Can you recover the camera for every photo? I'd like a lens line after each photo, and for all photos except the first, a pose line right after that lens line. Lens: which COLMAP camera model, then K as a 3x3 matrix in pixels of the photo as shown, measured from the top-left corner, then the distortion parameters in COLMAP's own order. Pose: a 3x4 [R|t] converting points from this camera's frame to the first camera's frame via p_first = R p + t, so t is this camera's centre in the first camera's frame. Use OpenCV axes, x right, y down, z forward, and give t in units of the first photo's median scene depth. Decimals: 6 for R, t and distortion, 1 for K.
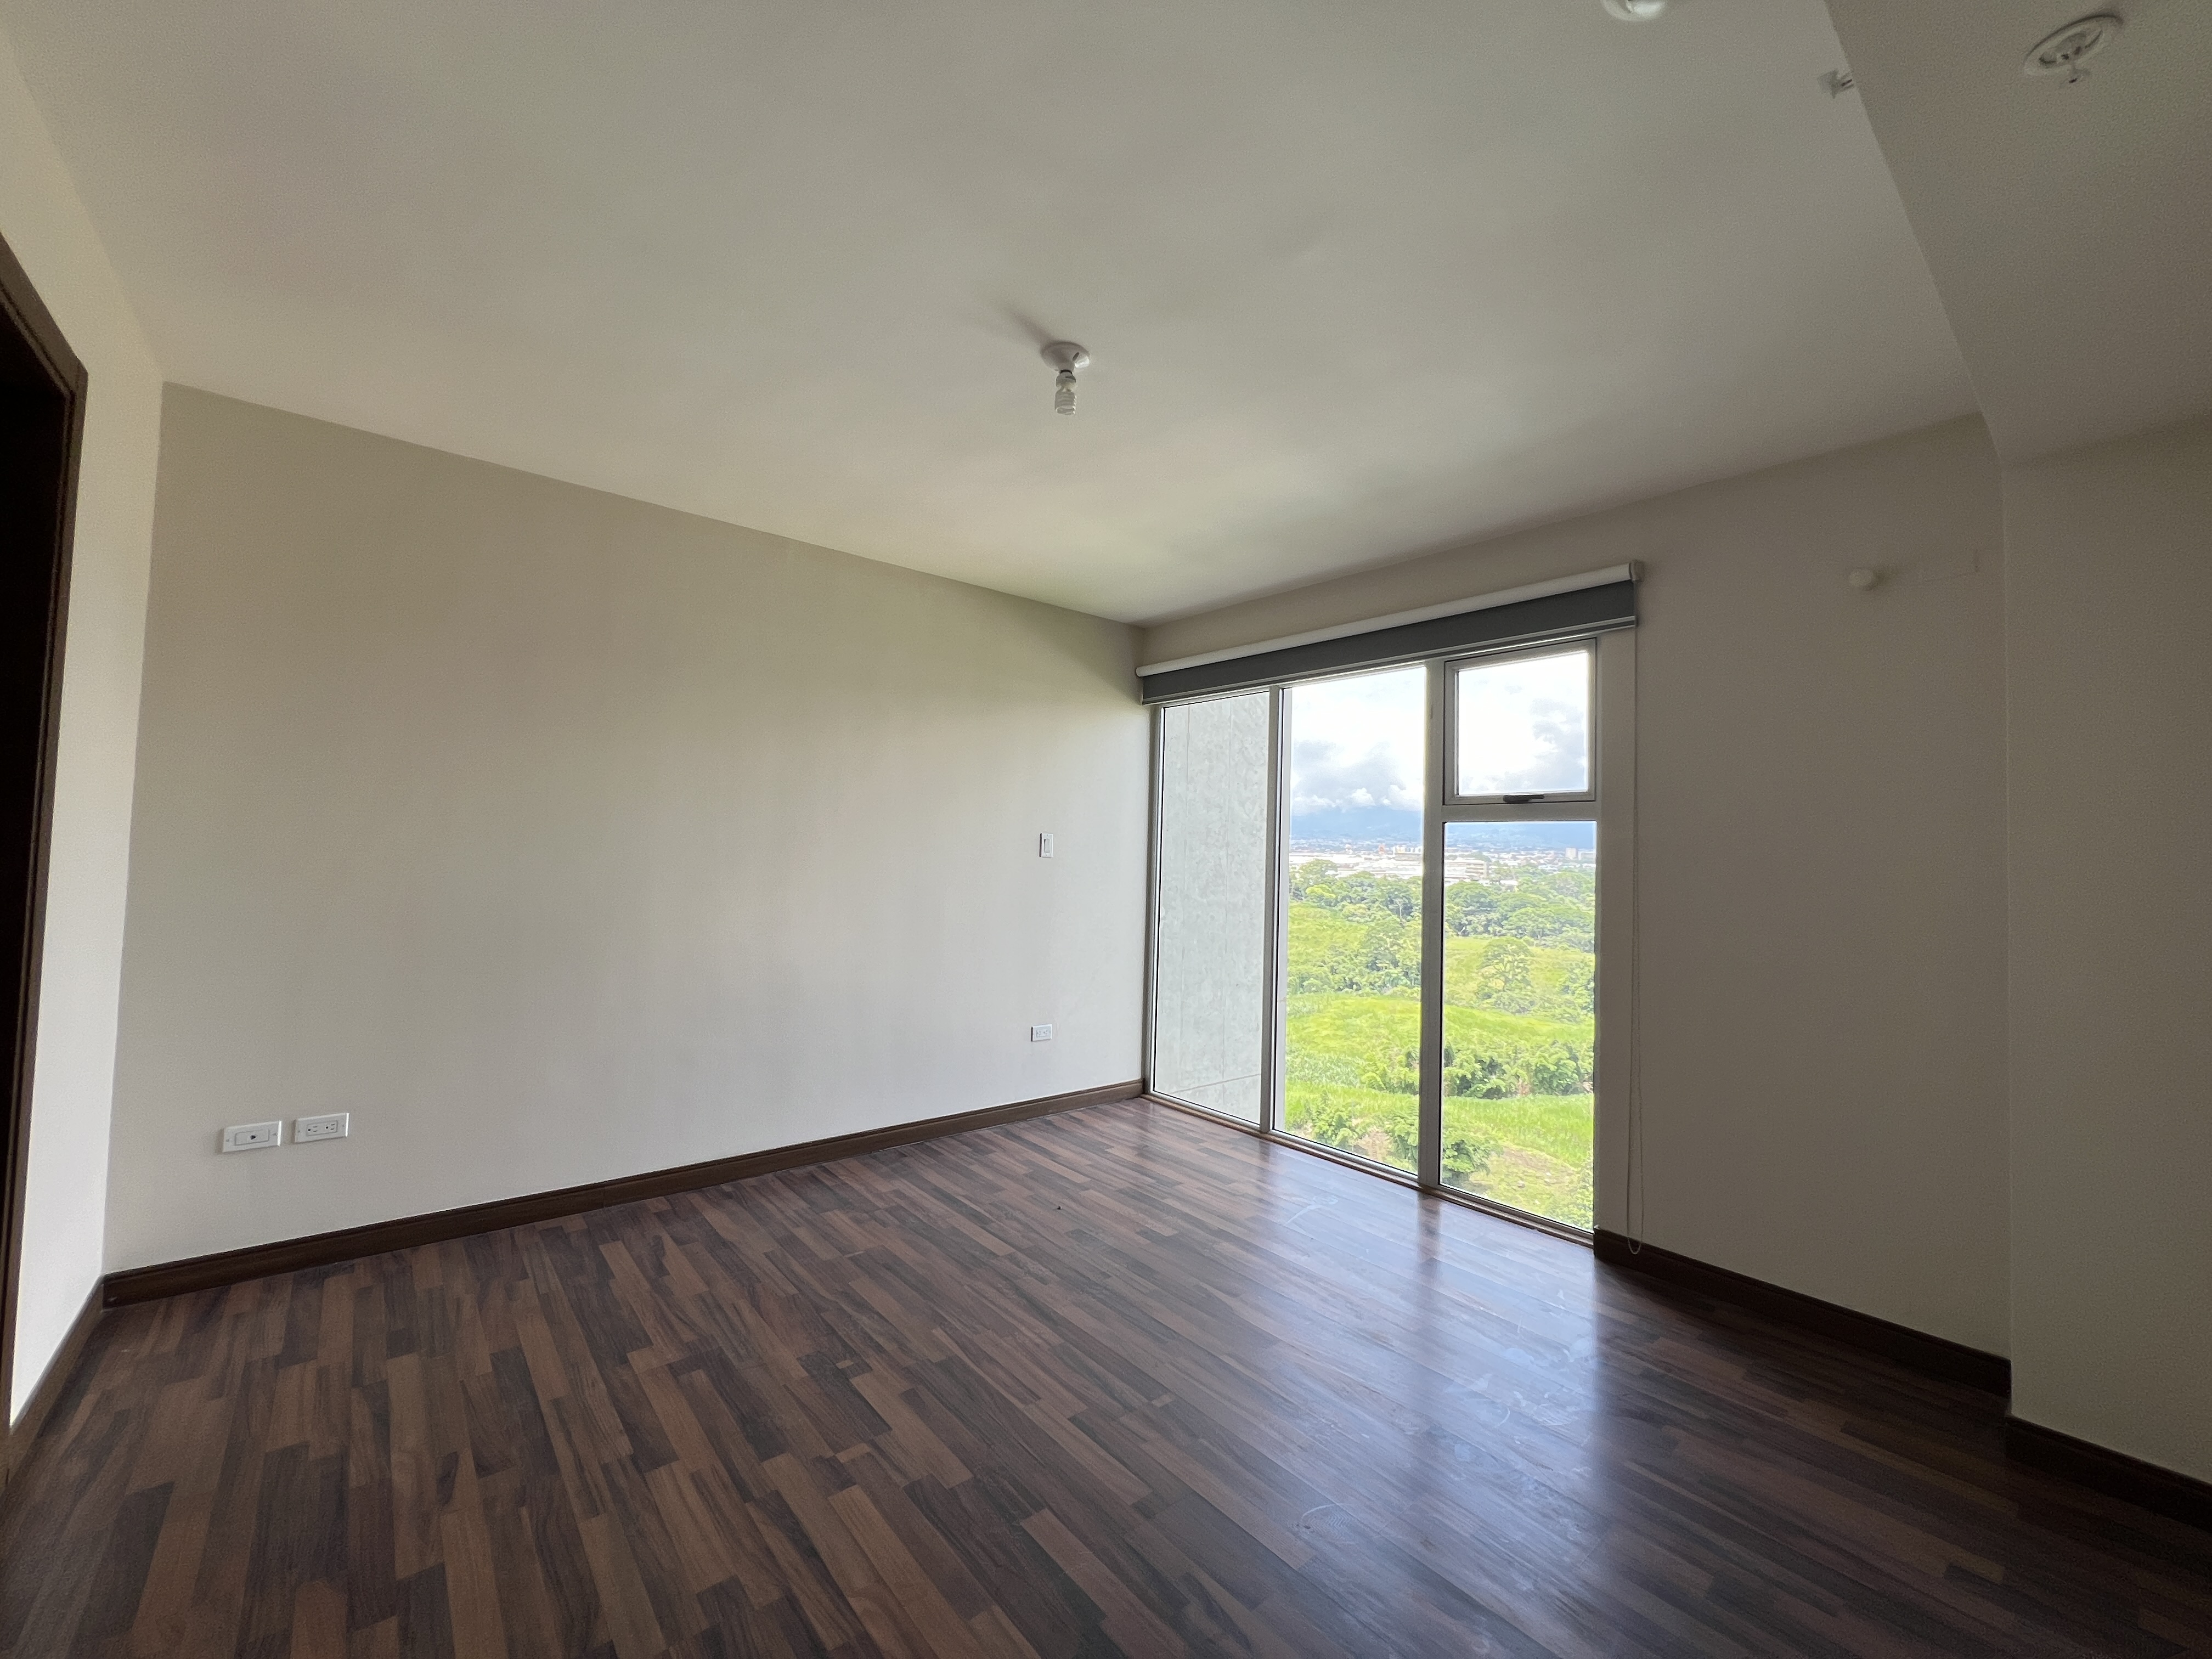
lens RADIAL K [[885.7, 0, 1108.8], [0, 885.7, 828.0], [0, 0, 1]] dist [-0.001327, -0.000136]
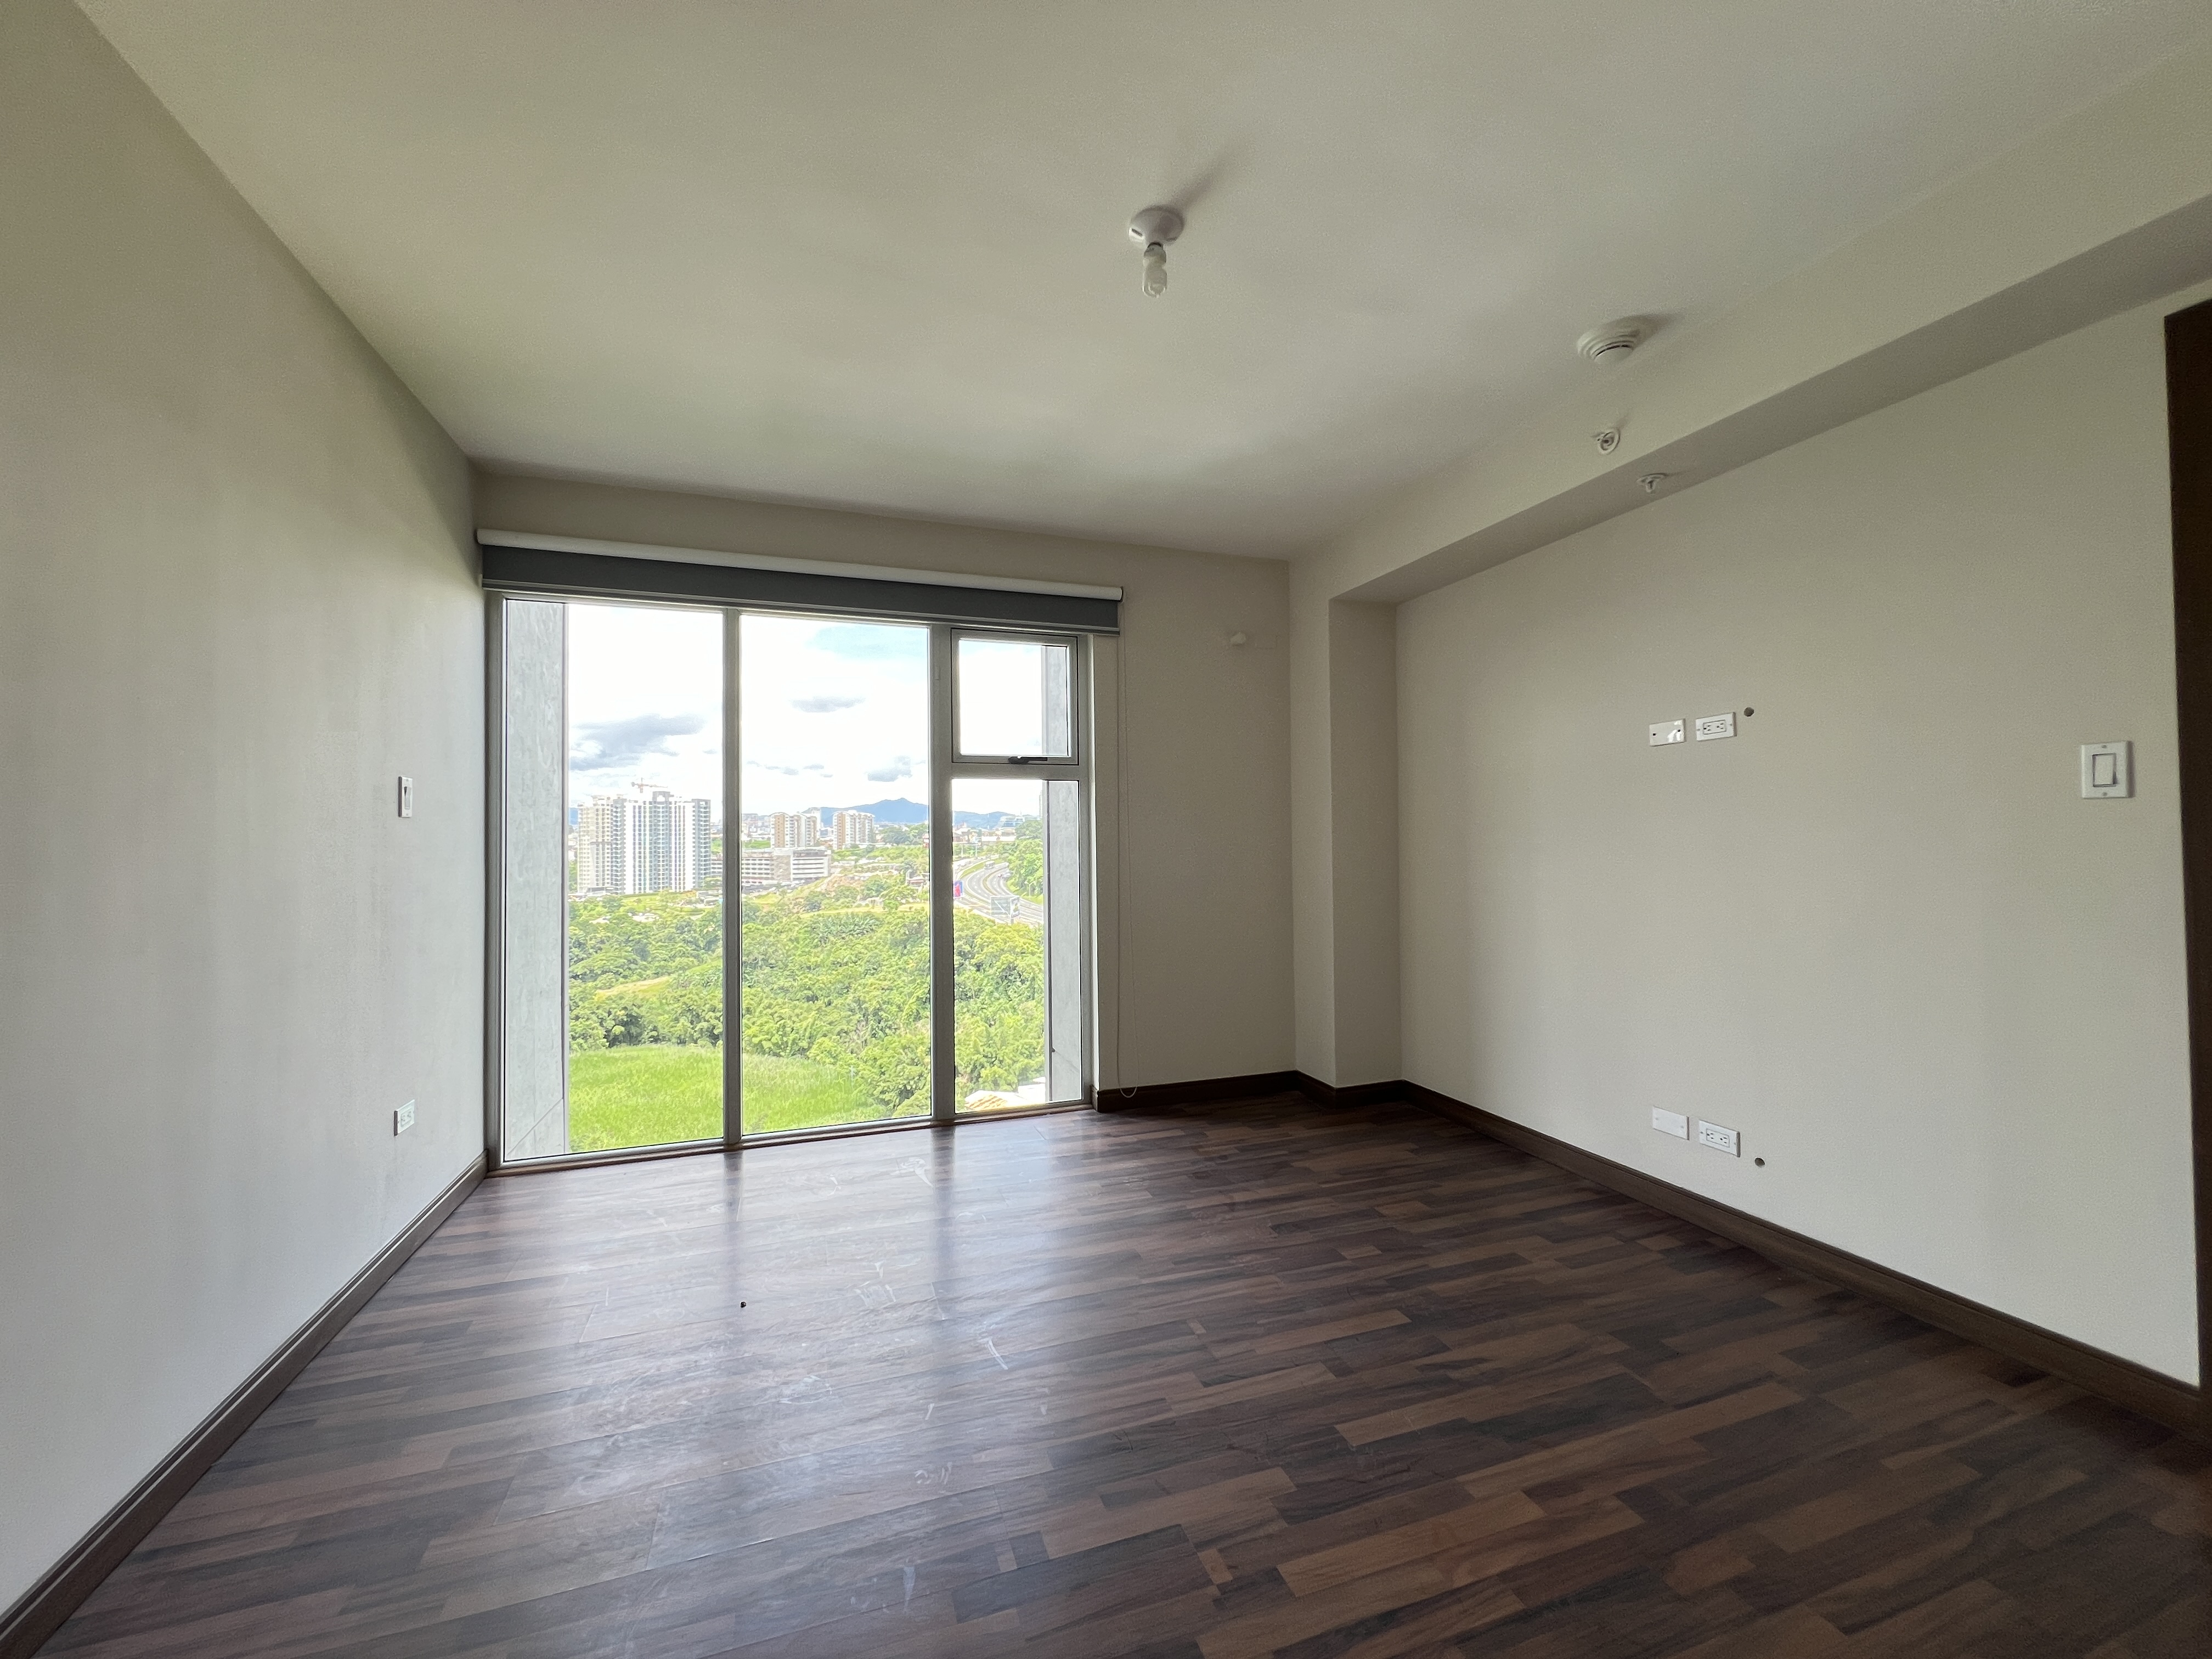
lens RADIAL K [[885.7, 0, 1094.8], [0, 885.7, 825.3], [0, 0, 1]] dist [-0.001327, -0.000136]
pose [[0.359754, -0.013150, 0.932954, -0.672391], [-0.008632, 0.999811, 0.017421, 0.036356], [-0.933007, -0.014320, 0.359573, 0.543518]]
